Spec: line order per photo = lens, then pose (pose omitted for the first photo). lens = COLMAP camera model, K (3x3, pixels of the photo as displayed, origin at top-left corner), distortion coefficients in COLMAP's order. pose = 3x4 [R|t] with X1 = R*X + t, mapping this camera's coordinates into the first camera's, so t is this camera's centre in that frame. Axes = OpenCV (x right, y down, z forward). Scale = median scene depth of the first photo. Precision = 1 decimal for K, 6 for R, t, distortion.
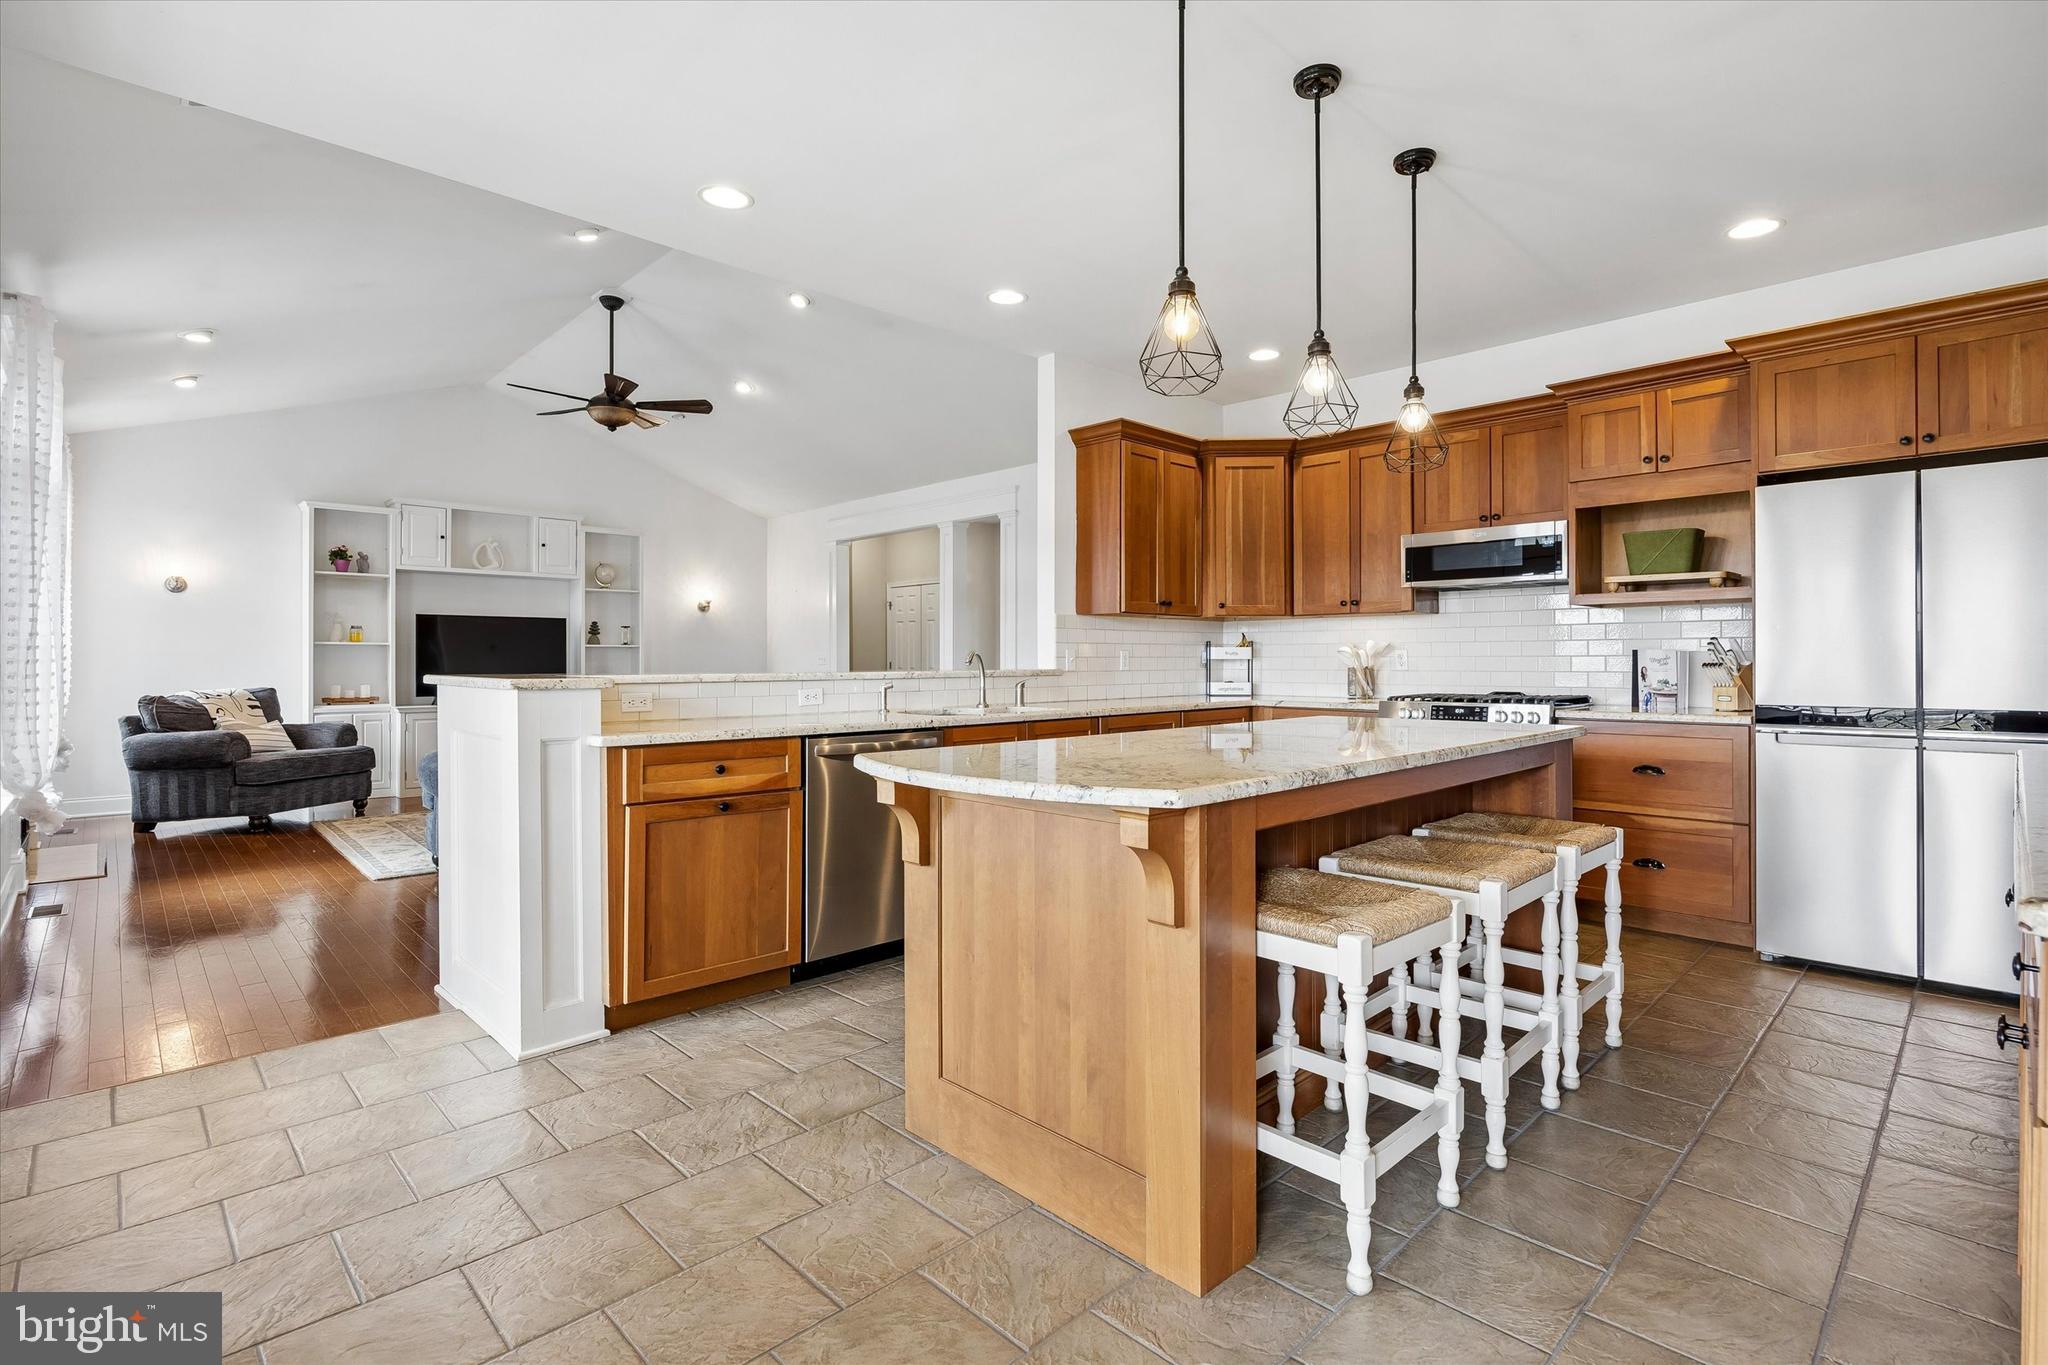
lens RADIAL K [[957.2, 0, 1019.4], [0, 957.2, 664.4], [0, 0, 1]] dist [-0.026406, 0.000039]
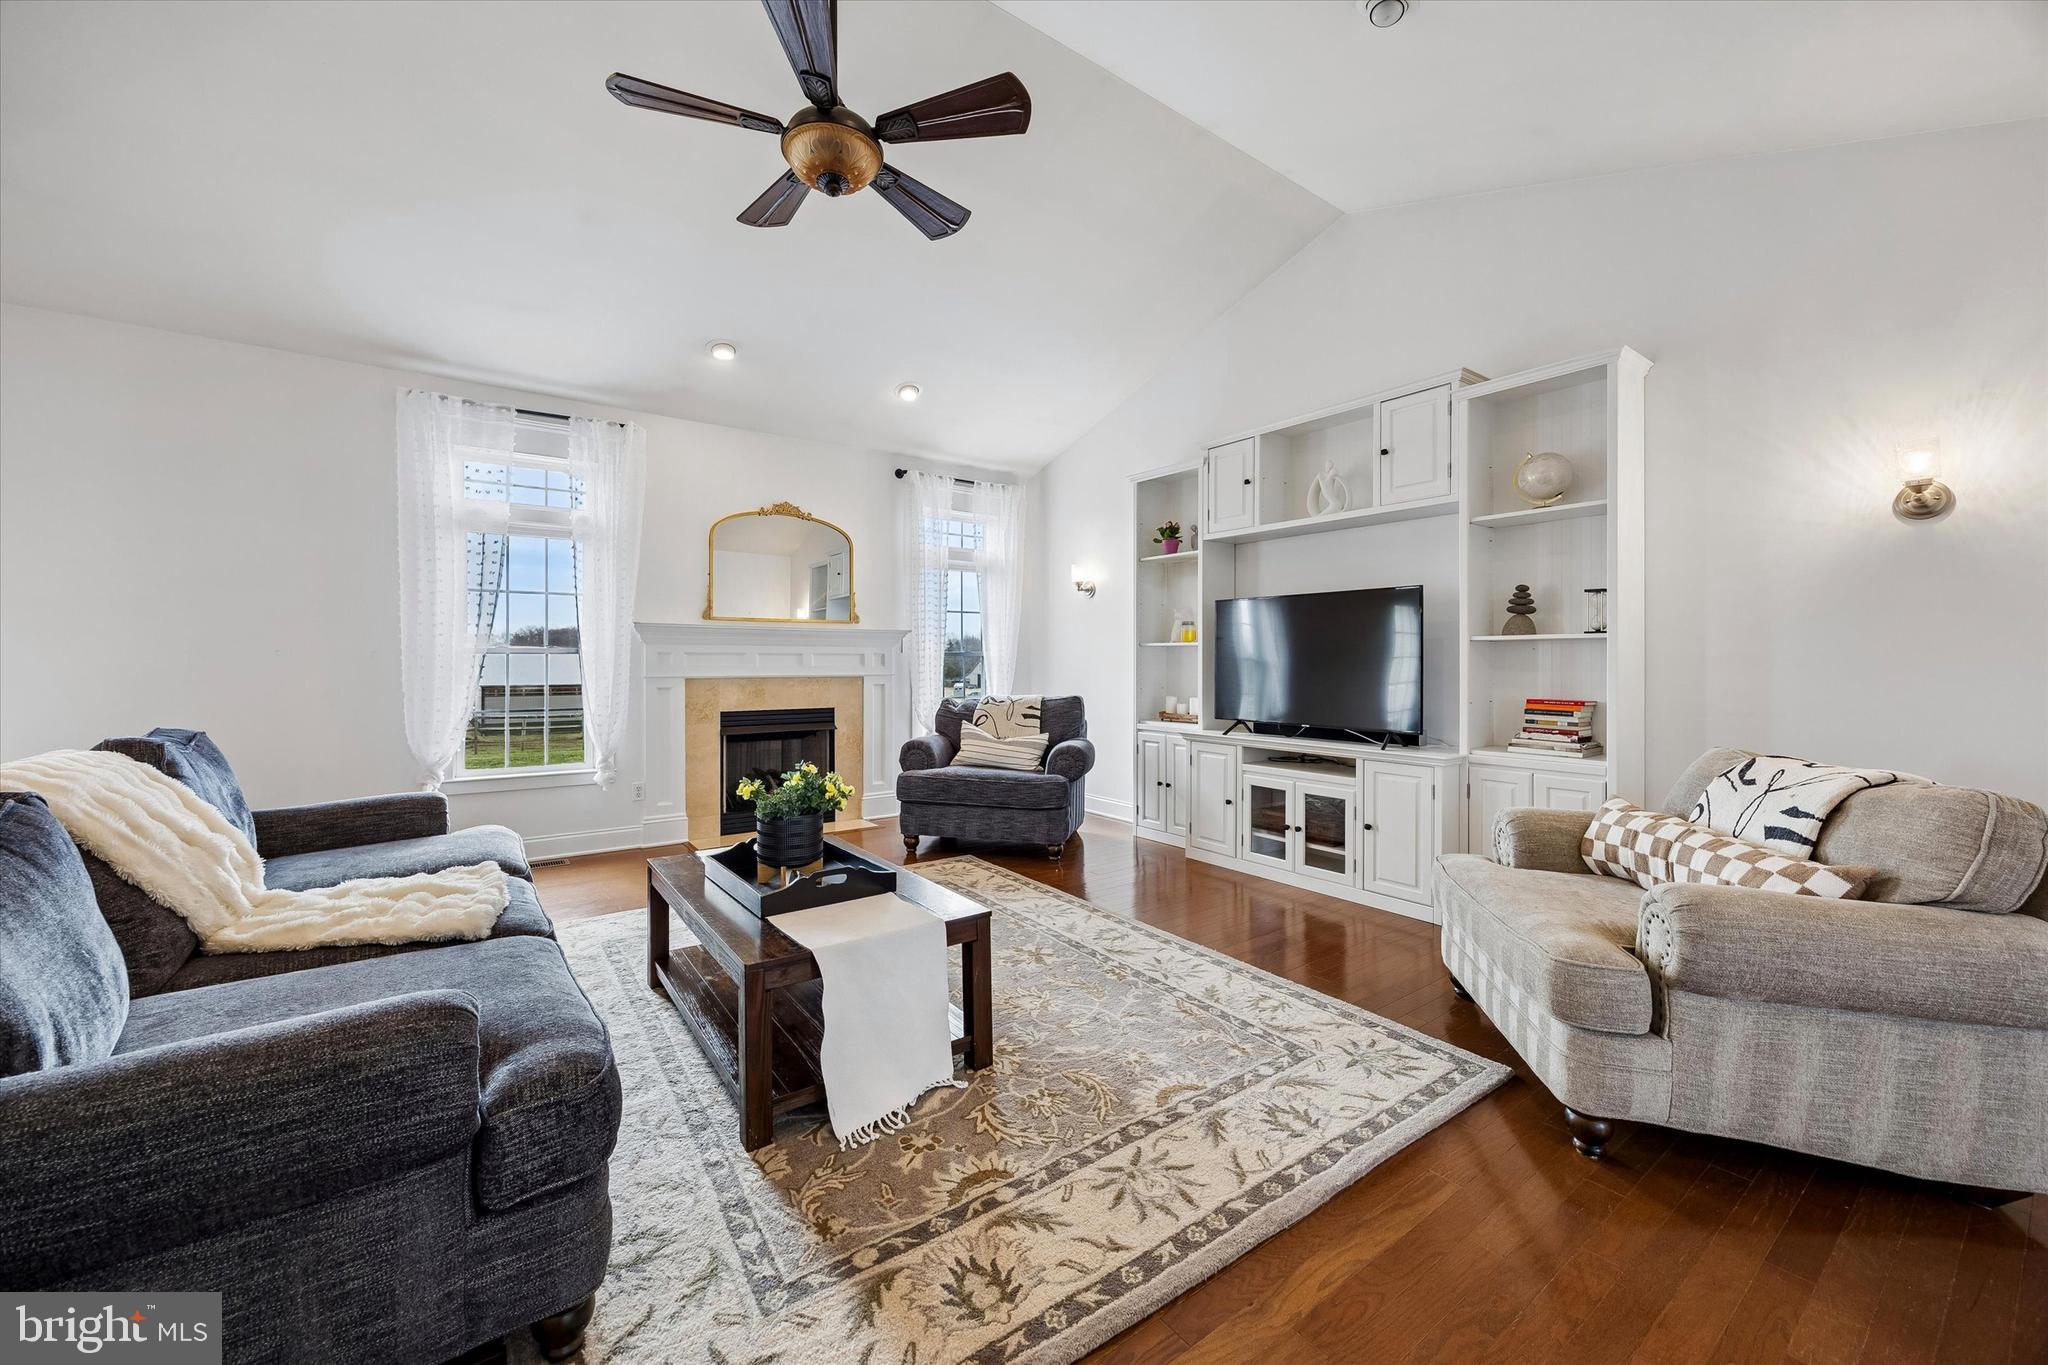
lens RADIAL K [[769.0, 0, 1024.0], [0, 769.0, 682.5], [0, 0, 1]] dist [-0.002344, -0.000182]
pose [[-0.129455, 0.029921, -0.991134, -0.097217], [-0.002957, 0.999529, 0.030561, -0.019820], [0.991581, 0.006887, -0.129305, 1.822729]]
